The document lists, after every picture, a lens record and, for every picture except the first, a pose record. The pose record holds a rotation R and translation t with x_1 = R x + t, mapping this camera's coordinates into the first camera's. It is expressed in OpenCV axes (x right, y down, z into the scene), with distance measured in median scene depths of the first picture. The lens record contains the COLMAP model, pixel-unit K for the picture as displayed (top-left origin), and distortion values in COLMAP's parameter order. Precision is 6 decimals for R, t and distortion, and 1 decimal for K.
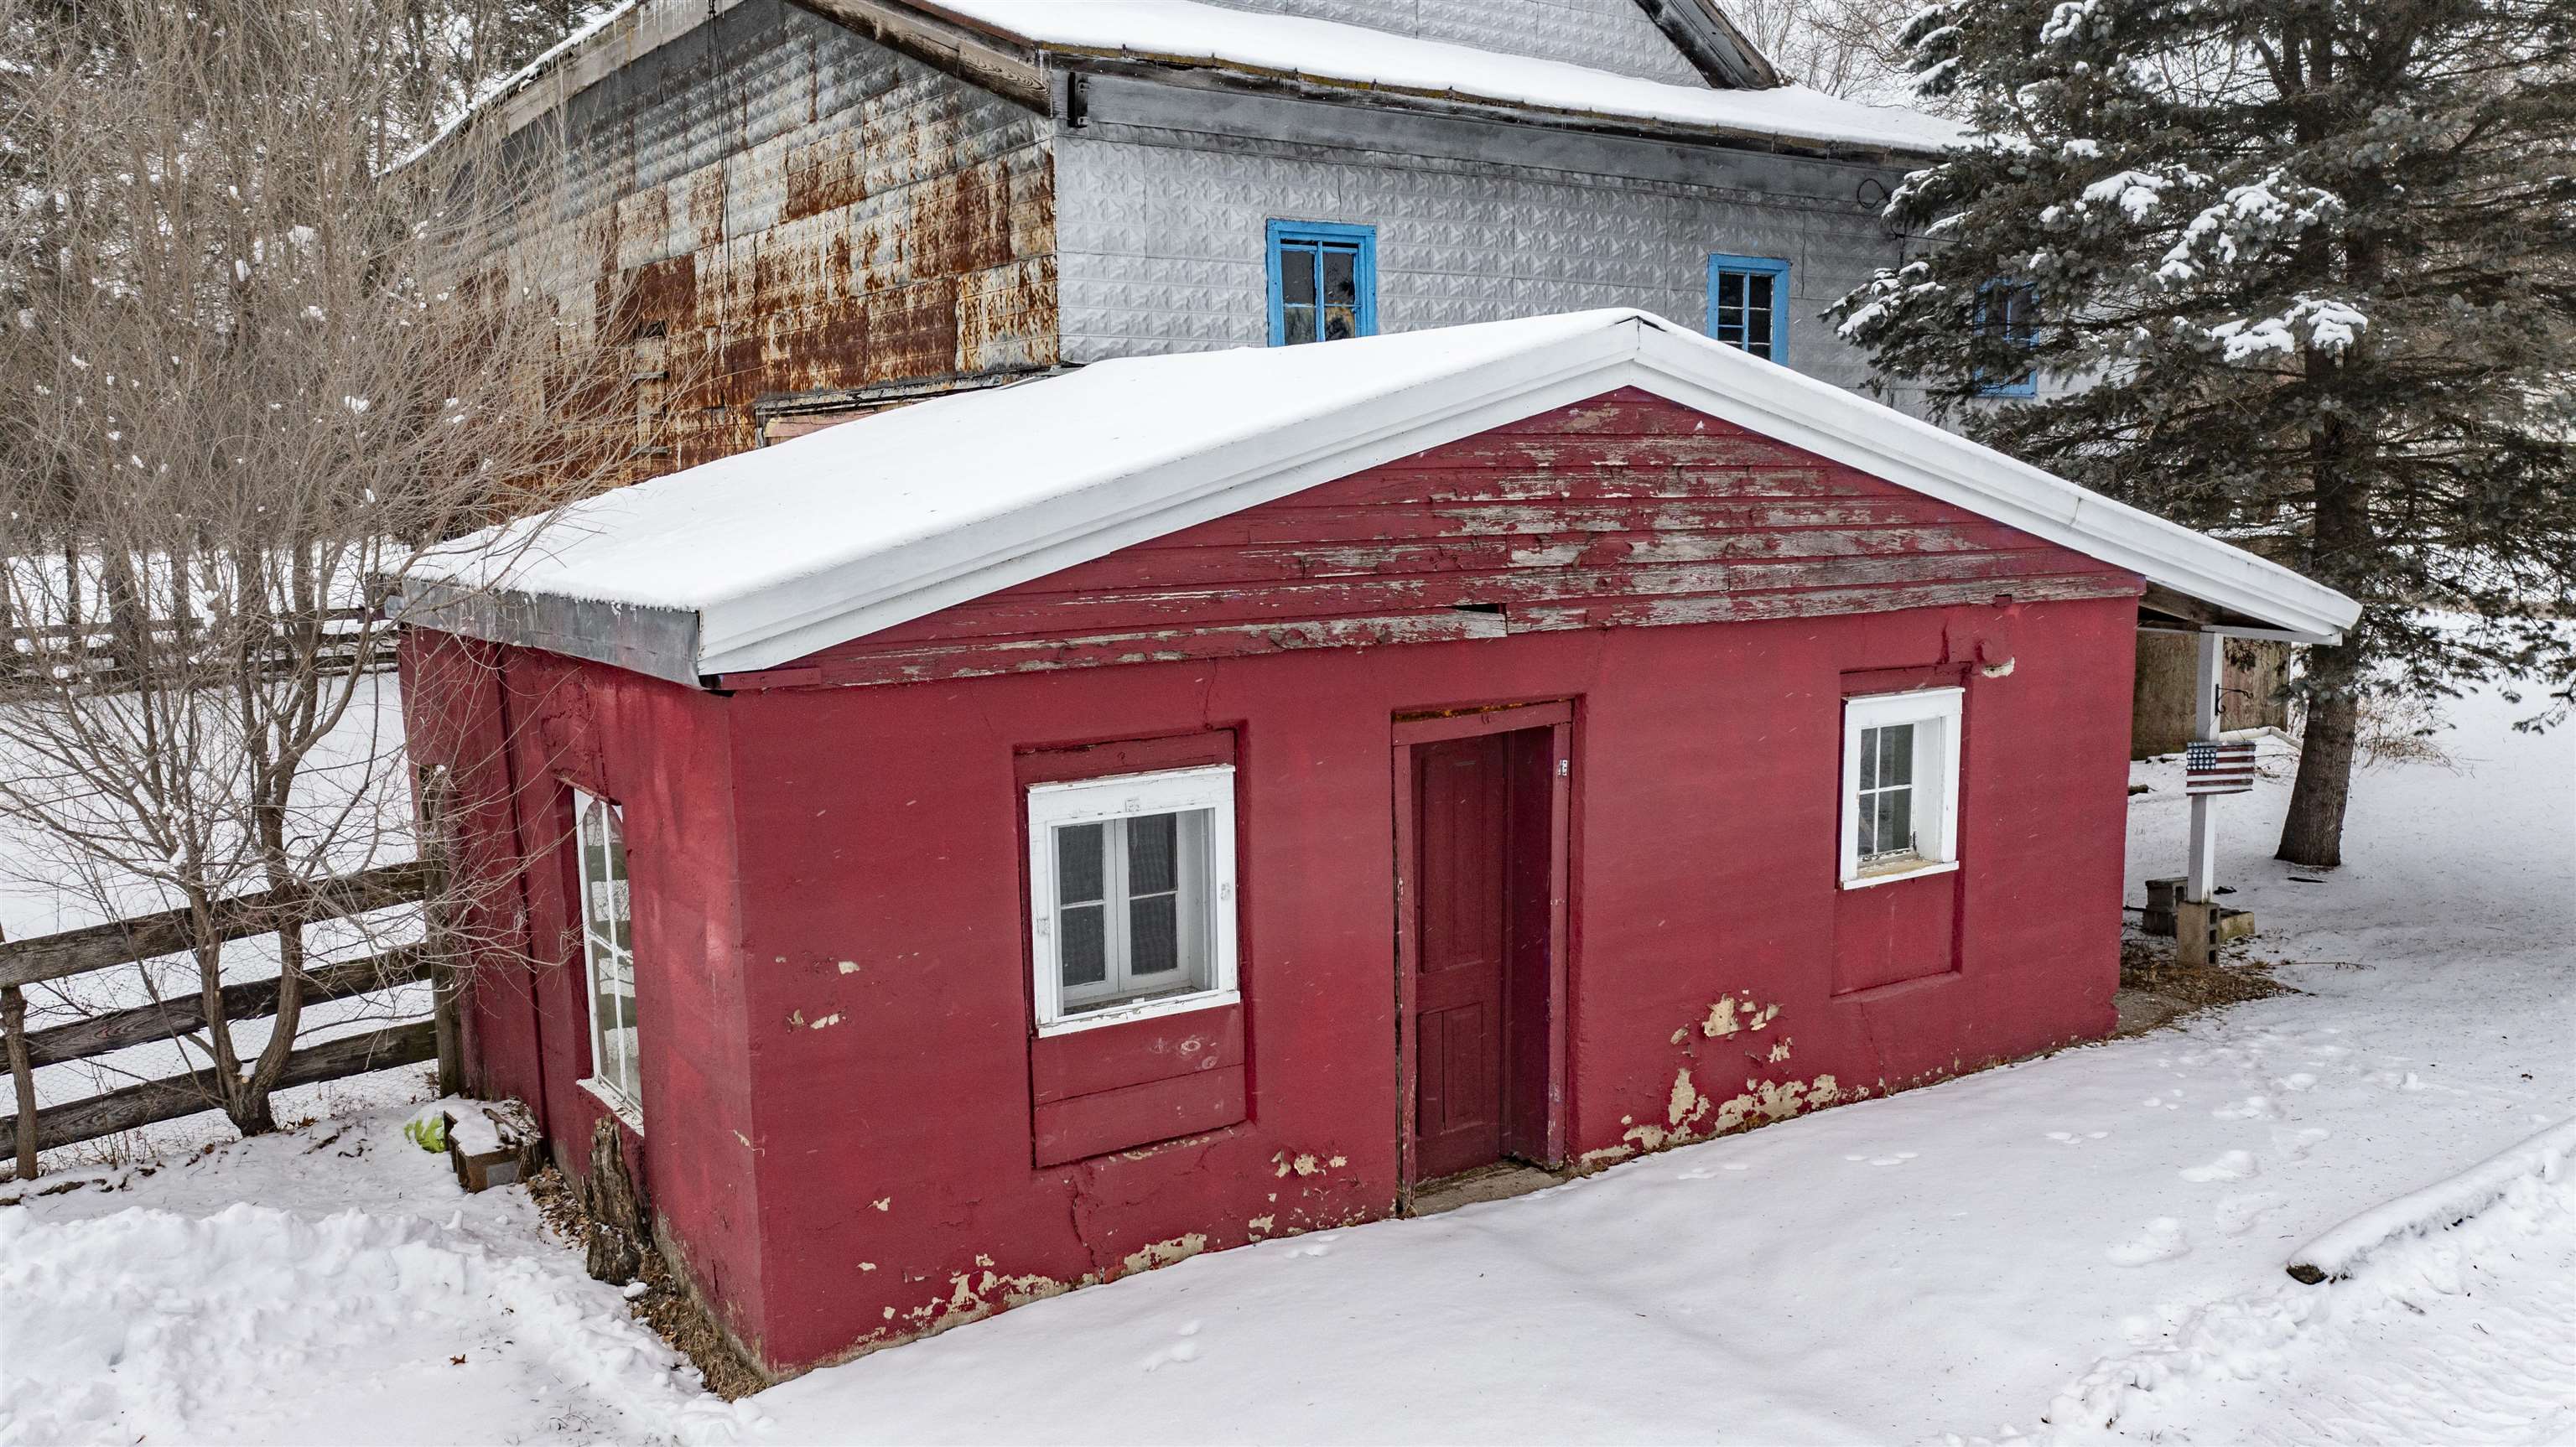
lens RADIAL K [[2024.9, 0, 1283.1], [0, 2024.9, 720.3], [0, 0, 1]] dist [-0.009408, -0.006992]
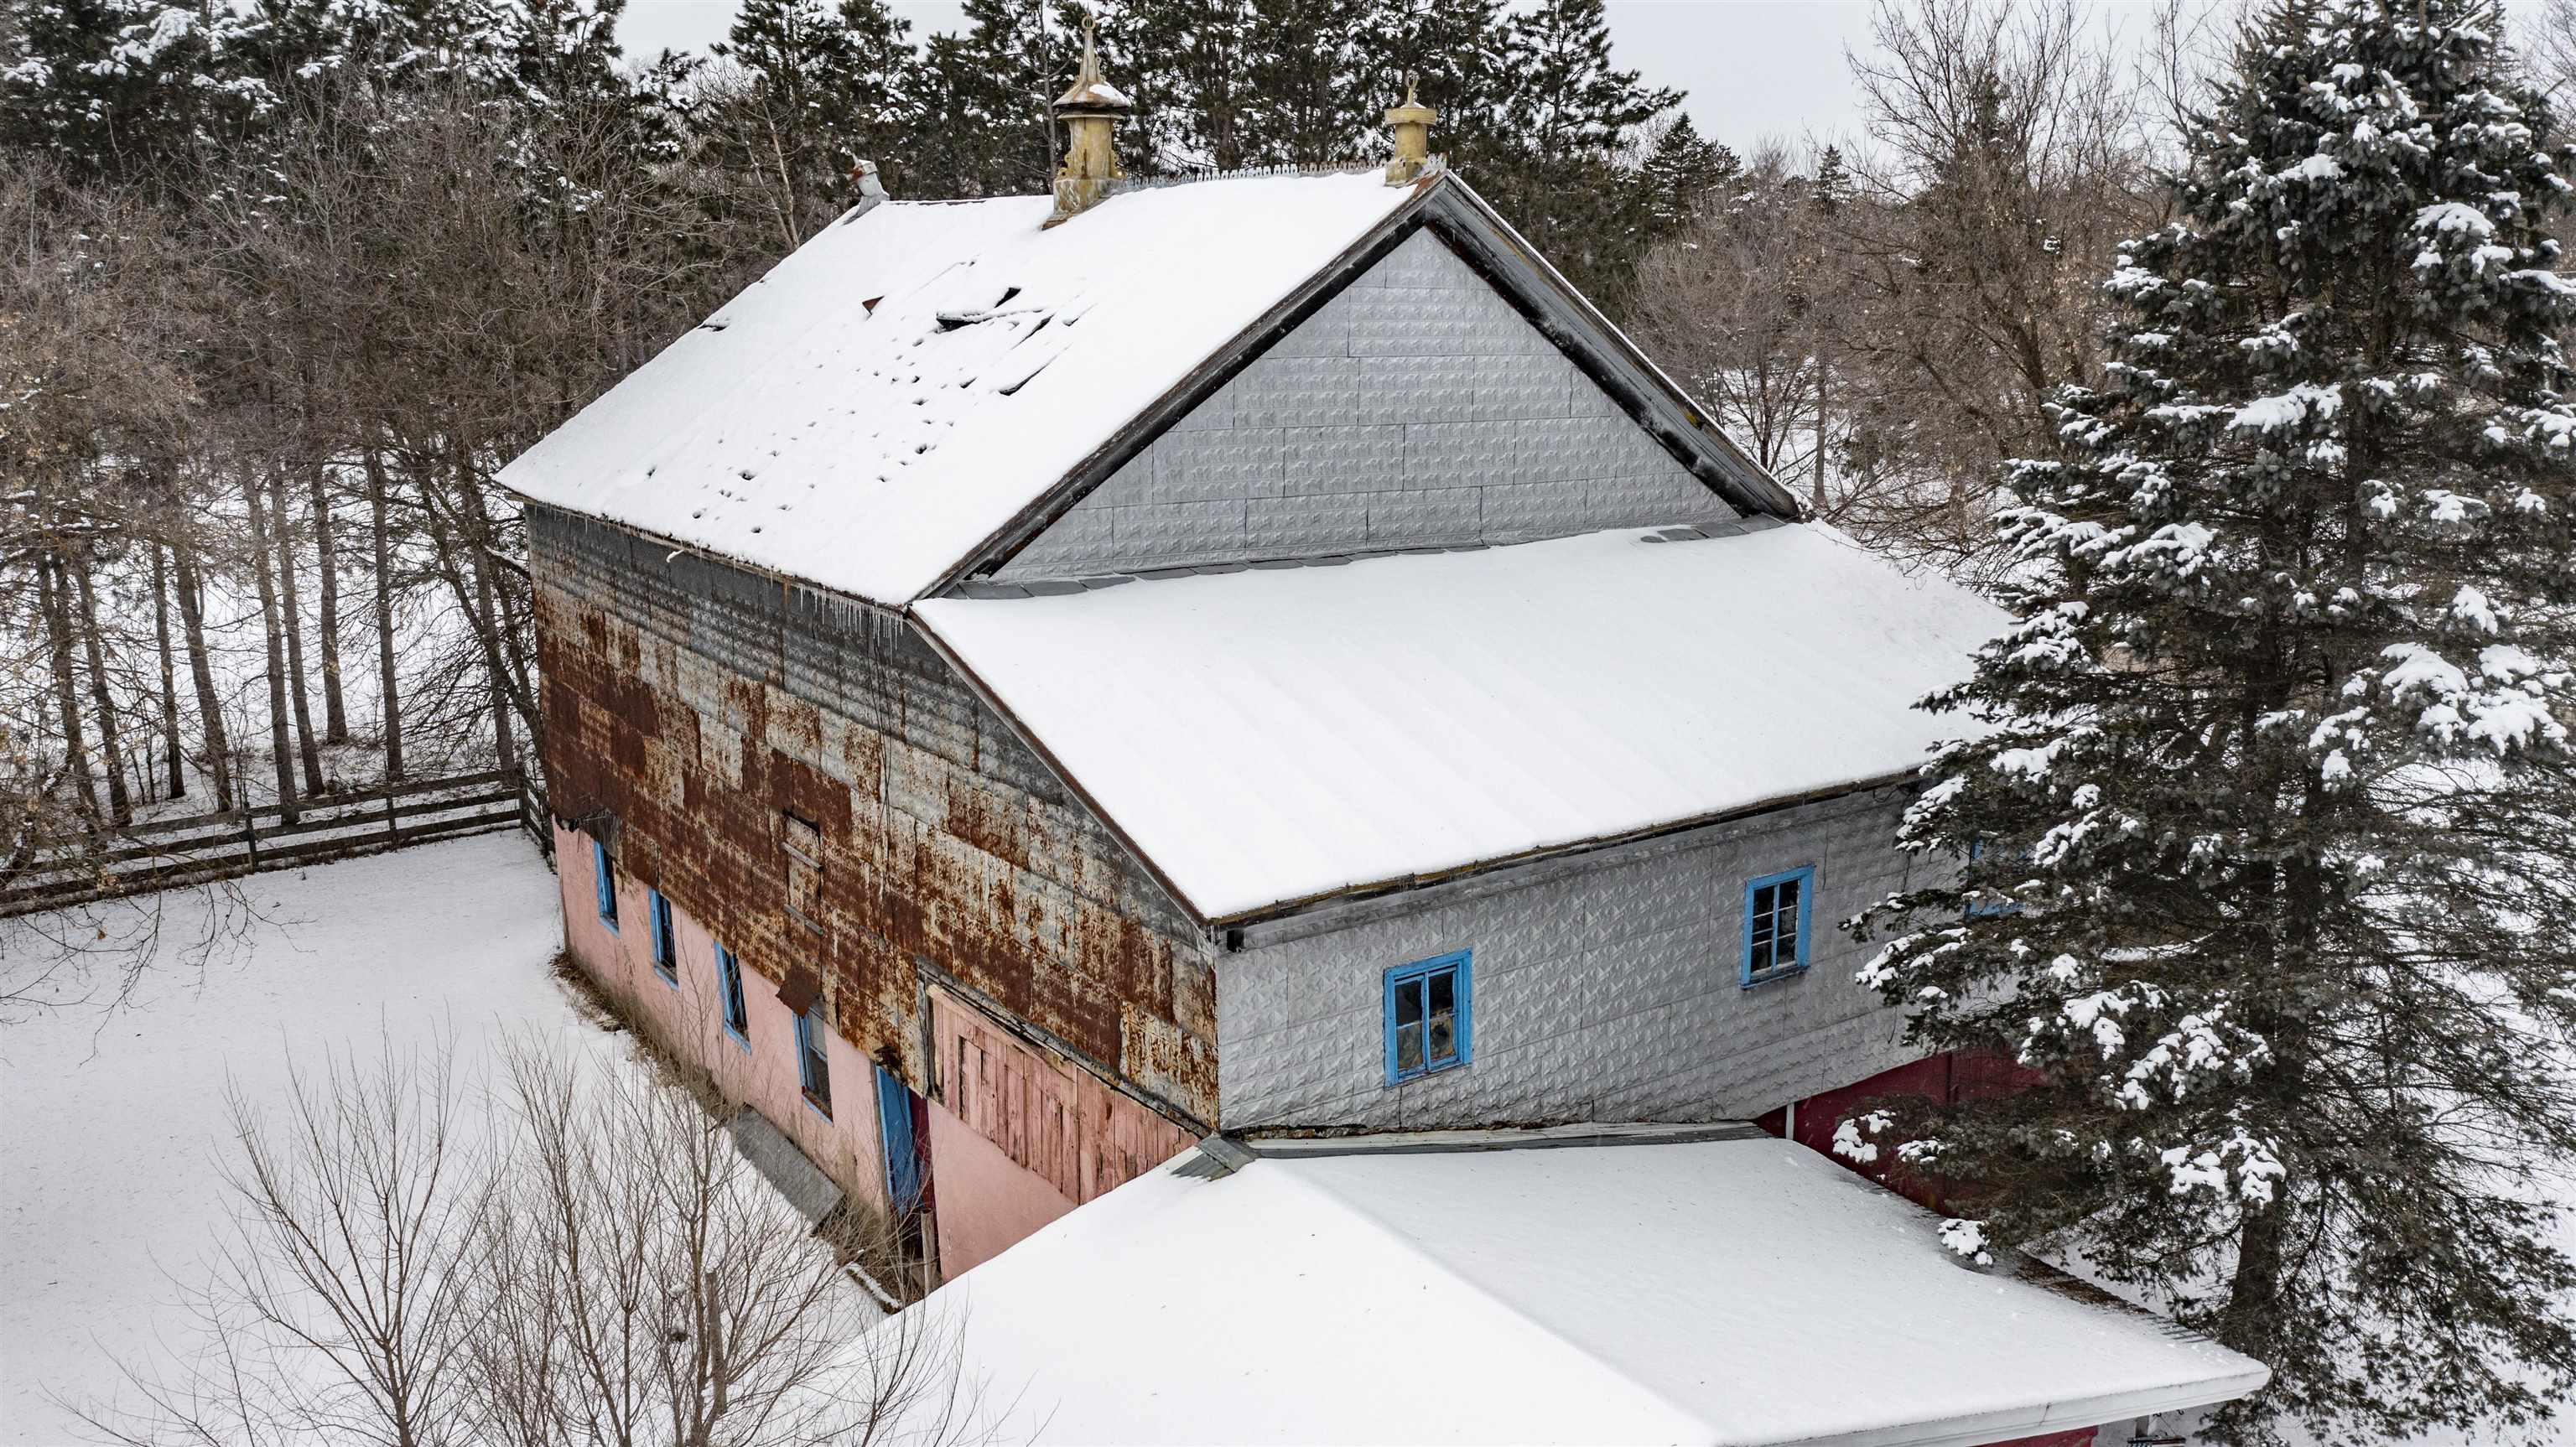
lens RADIAL K [[2019.5, 0, 1288.0], [0, 2019.5, 723.5], [0, 0, 1]] dist [-0.016101, 0.005515]
pose [[0.999932, -0.001871, 0.011478, -0.076419], [0.000743, 0.995233, 0.097519, -0.496482], [-0.011605, -0.097504, 0.995167, -0.167243]]
